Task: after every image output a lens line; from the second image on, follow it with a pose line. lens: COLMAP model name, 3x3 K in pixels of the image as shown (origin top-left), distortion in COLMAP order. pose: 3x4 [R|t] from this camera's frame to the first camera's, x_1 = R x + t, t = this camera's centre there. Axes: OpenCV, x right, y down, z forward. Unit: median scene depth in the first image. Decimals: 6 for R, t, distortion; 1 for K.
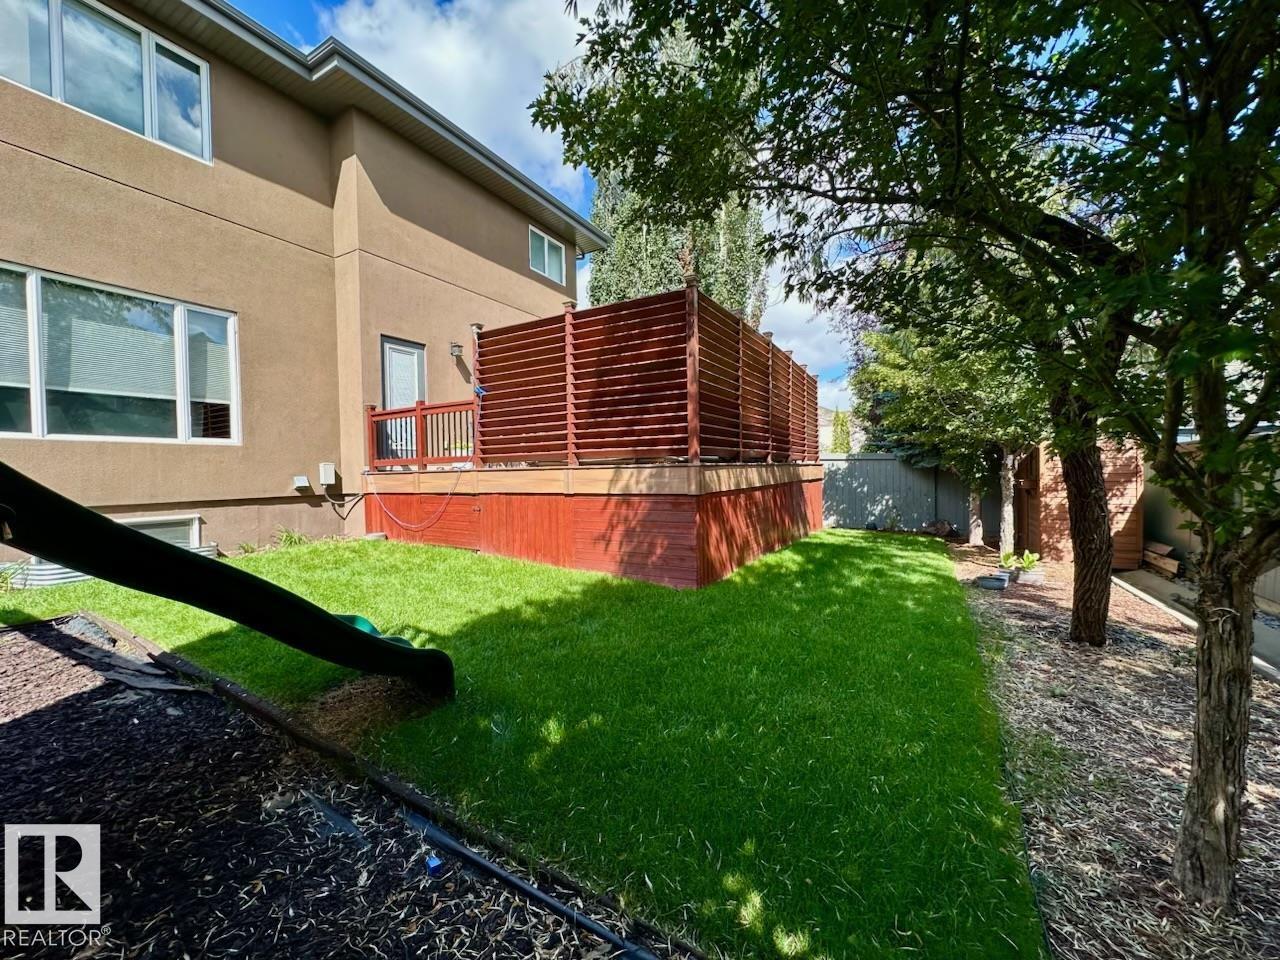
lens RADIAL K [[506.5, 0, 645.2], [0, 506.5, 477.0], [0, 0, 1]] dist [0.002555, 0.000238]
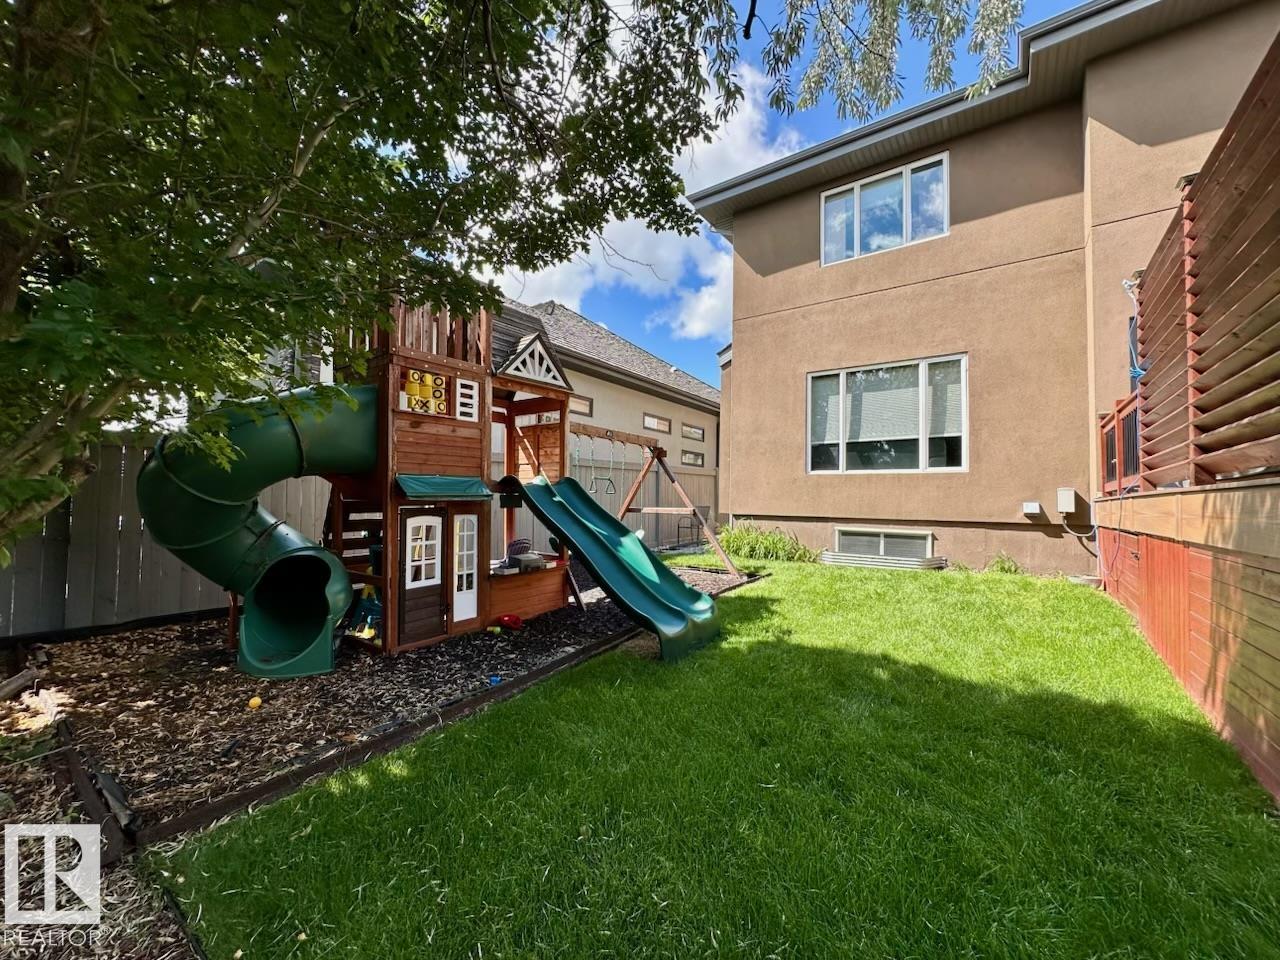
lens RADIAL K [[506.5, 0, 641.5], [0, 506.5, 485.4], [0, 0, 1]] dist [0.002555, 0.000238]
pose [[-0.092398, -0.021676, -0.995486, 0.345971], [-0.032650, 0.999291, -0.018728, 0.009329], [0.995187, 0.030772, -0.093040, 0.402520]]
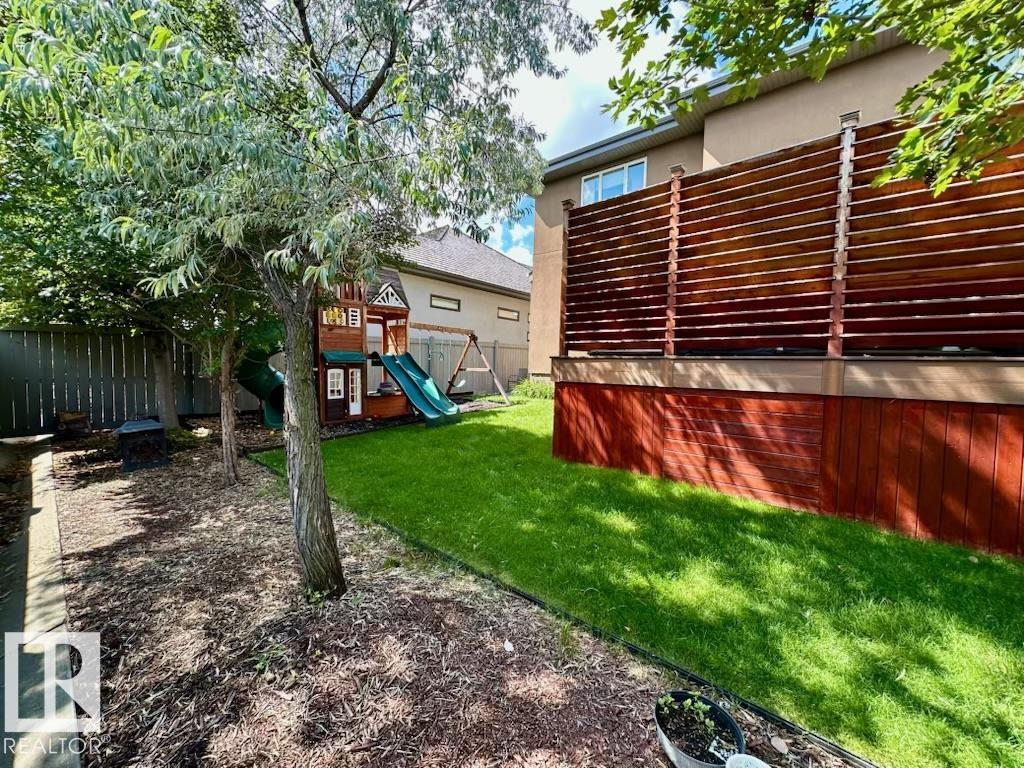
lens RADIAL K [[405.2, 0, 516.4], [0, 405.2, 385.0], [0, 0, 1]] dist [0.002555, 0.000238]
pose [[-0.162499, 0.050945, -0.985393, 0.789501], [-0.038450, 0.997581, 0.057916, 0.003440], [0.985959, 0.047299, -0.160147, 0.759232]]
